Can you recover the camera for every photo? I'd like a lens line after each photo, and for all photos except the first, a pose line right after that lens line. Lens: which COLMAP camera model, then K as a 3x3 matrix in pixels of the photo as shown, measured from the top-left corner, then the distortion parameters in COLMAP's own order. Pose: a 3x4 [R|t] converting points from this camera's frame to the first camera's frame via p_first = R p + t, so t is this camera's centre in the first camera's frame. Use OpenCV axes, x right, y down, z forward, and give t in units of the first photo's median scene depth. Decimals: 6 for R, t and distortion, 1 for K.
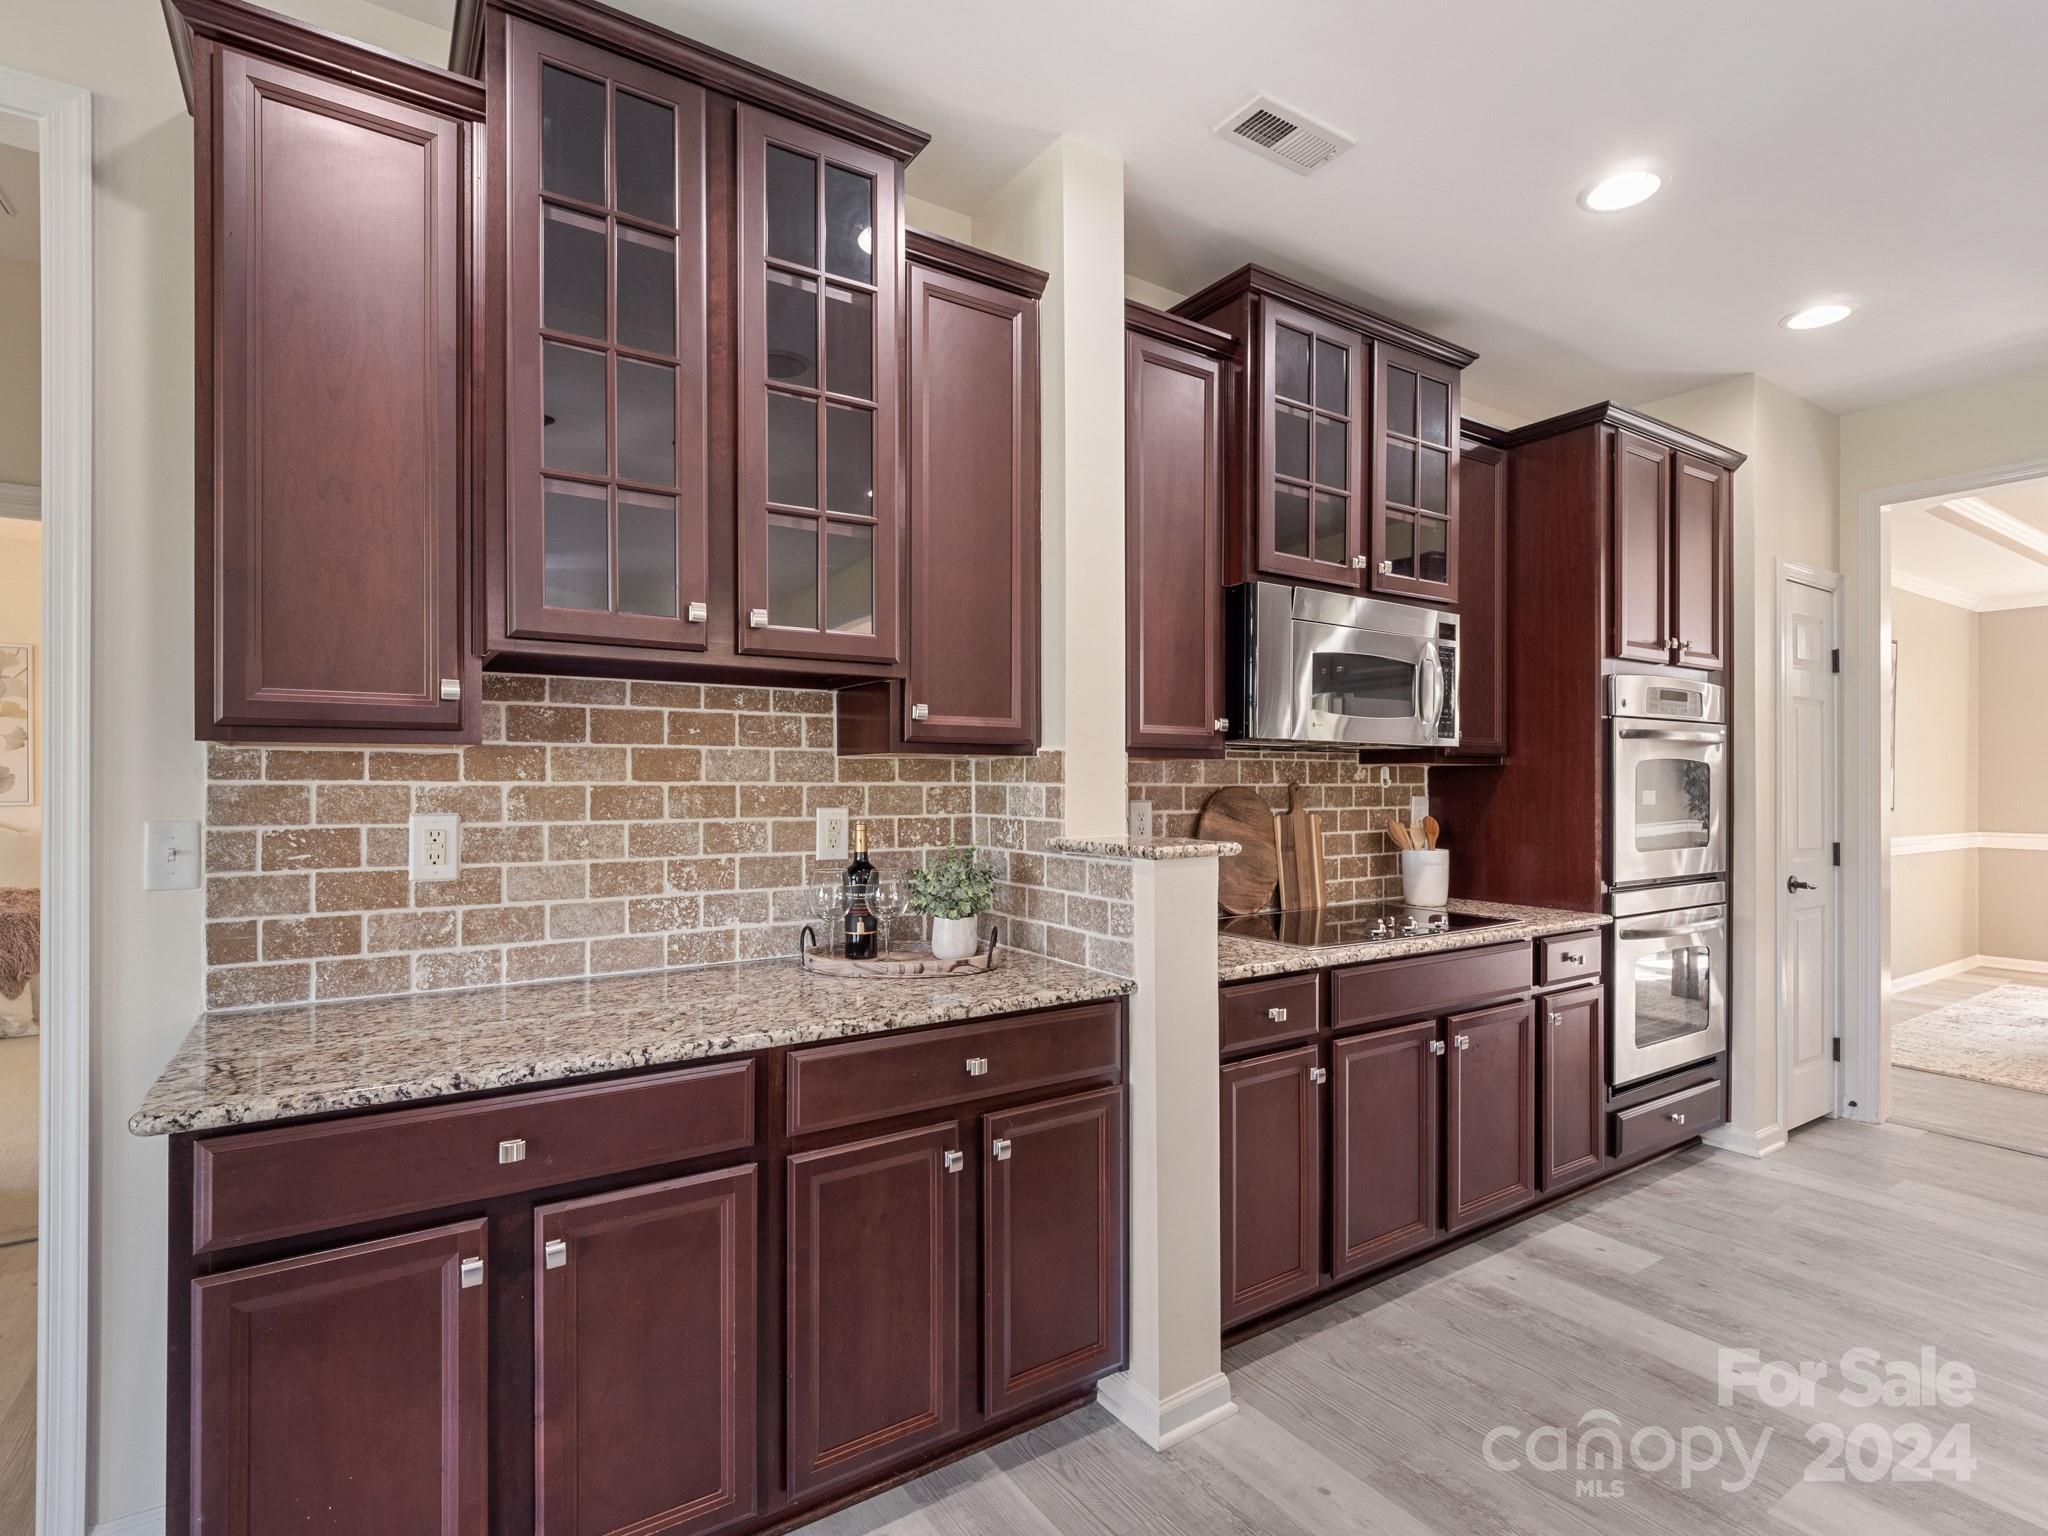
lens RADIAL K [[1001.3, 0, 1017.2], [0, 1001.3, 780.9], [0, 0, 1]] dist [0.002038, -0.000220]
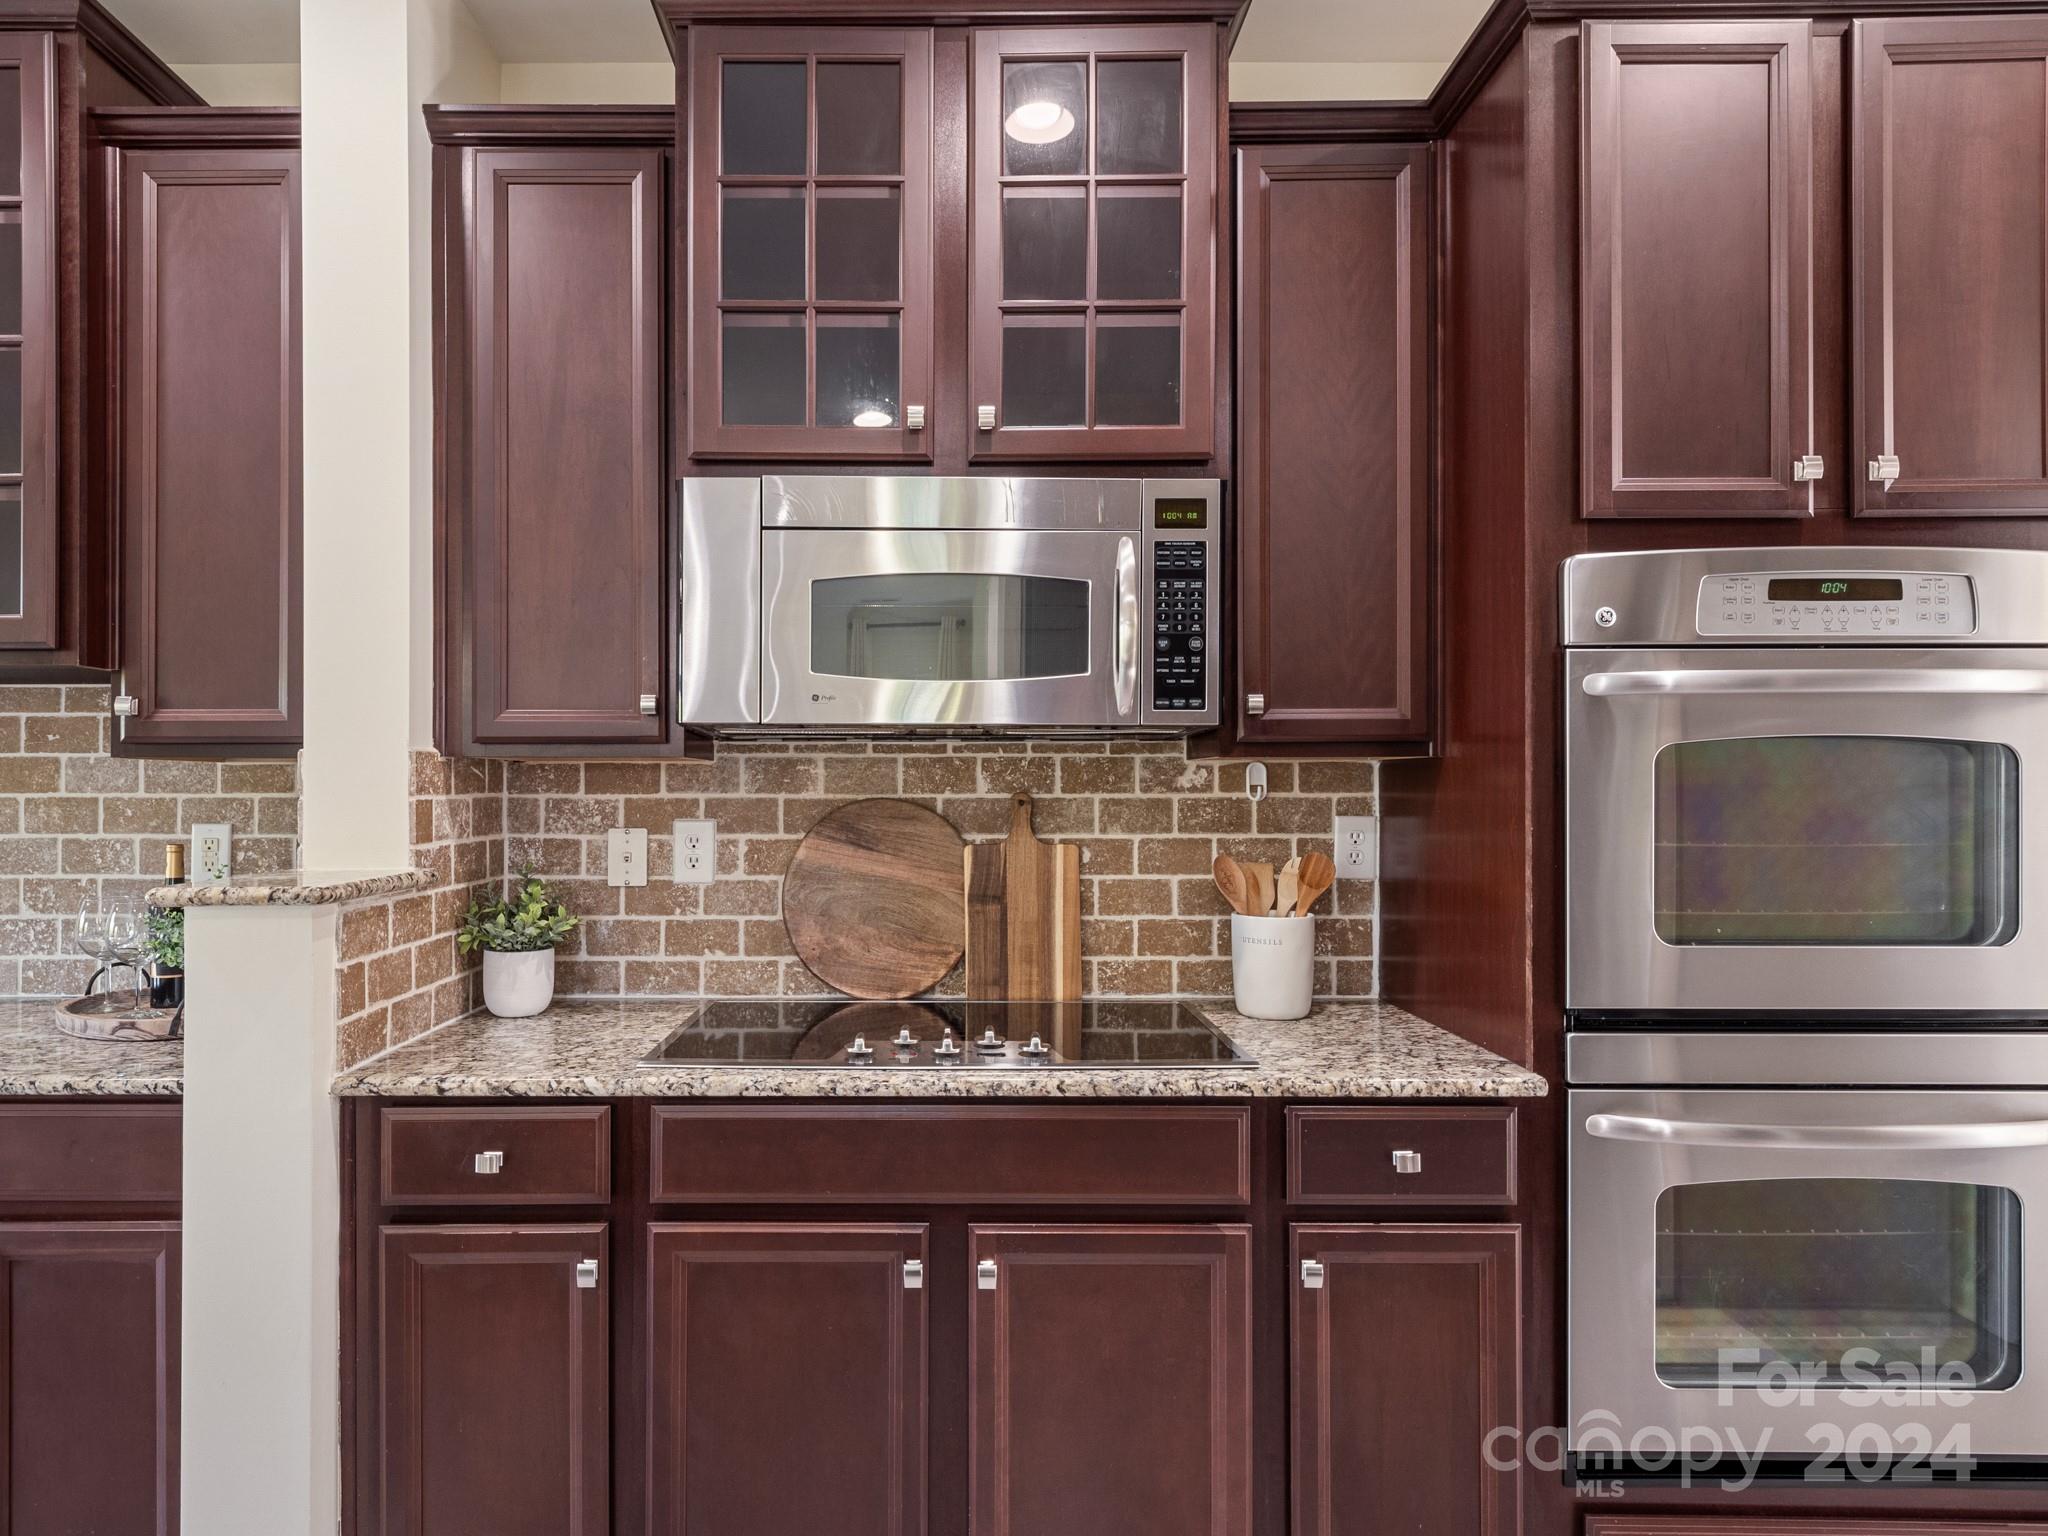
lens RADIAL K [[1116.8, 0, 933.7], [0, 1116.8, 784.5], [0, 0, 1]] dist [0.001638, -0.000324]
pose [[0.836051, -0.005072, -0.548628, 0.907013], [0.002877, 0.999984, -0.004860, 0.000186], [0.548644, 0.002485, 0.836052, 0.594840]]
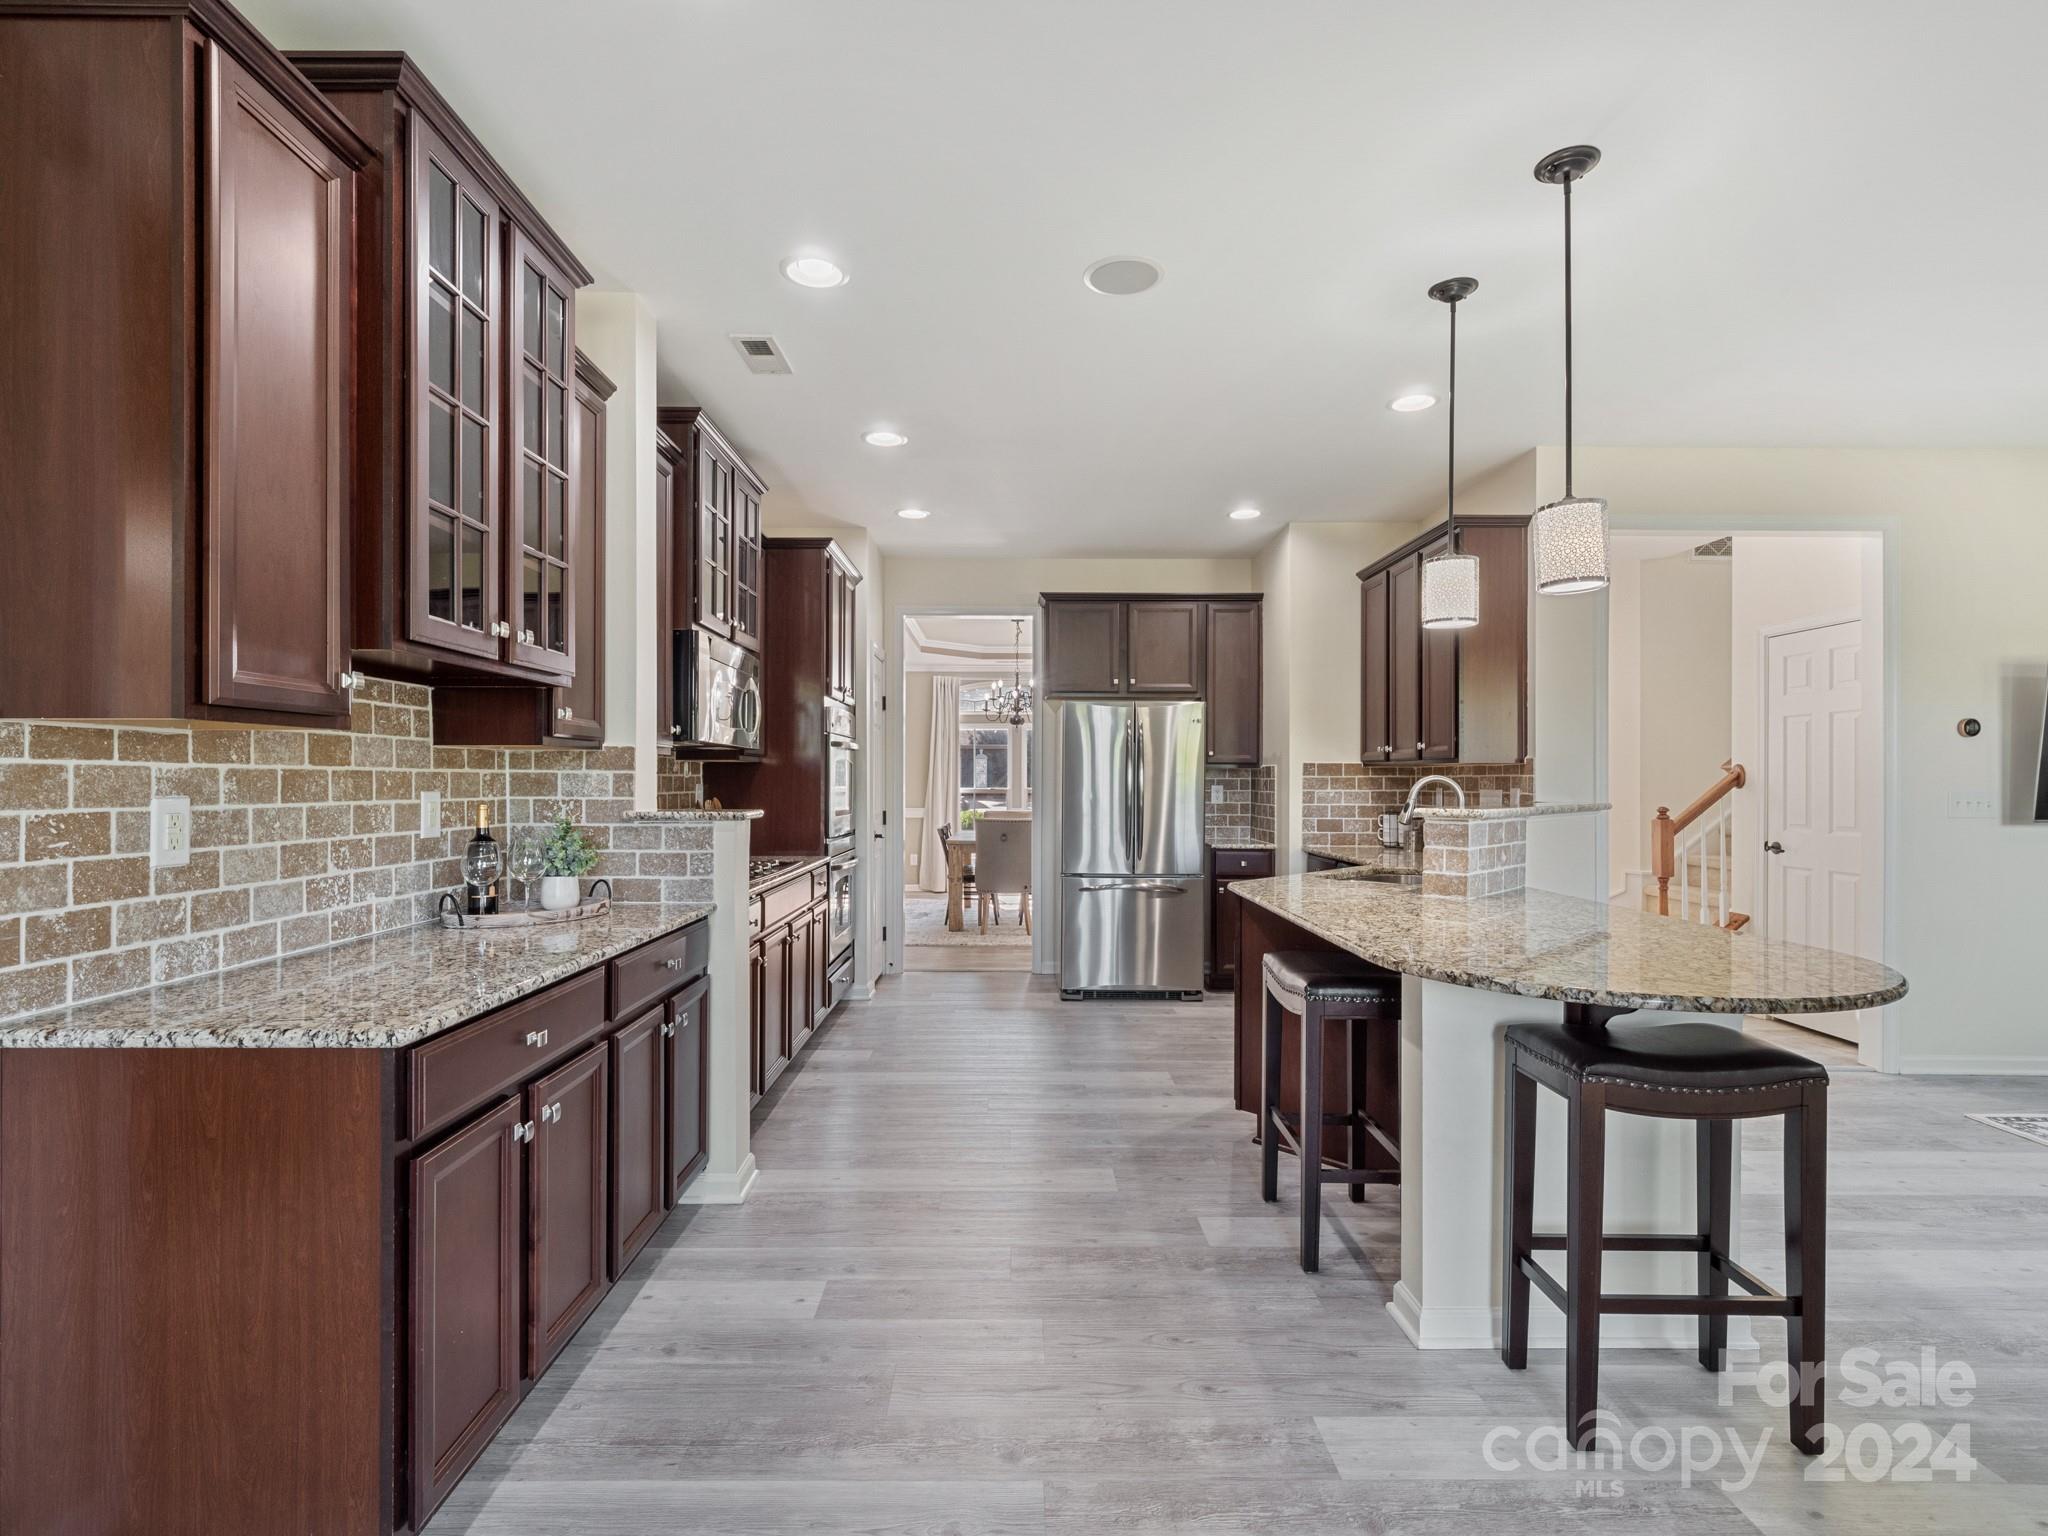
lens RADIAL K [[996.7, 0, 1013.9], [0, 996.7, 774.9], [0, 0, 1]] dist [0.000947, -0.000377]
pose [[0.546510, 0.004532, 0.837440, -0.827074], [-0.001693, 0.999989, -0.004306, 0.013131], [-0.837451, 0.000936, 0.546512, -0.170930]]
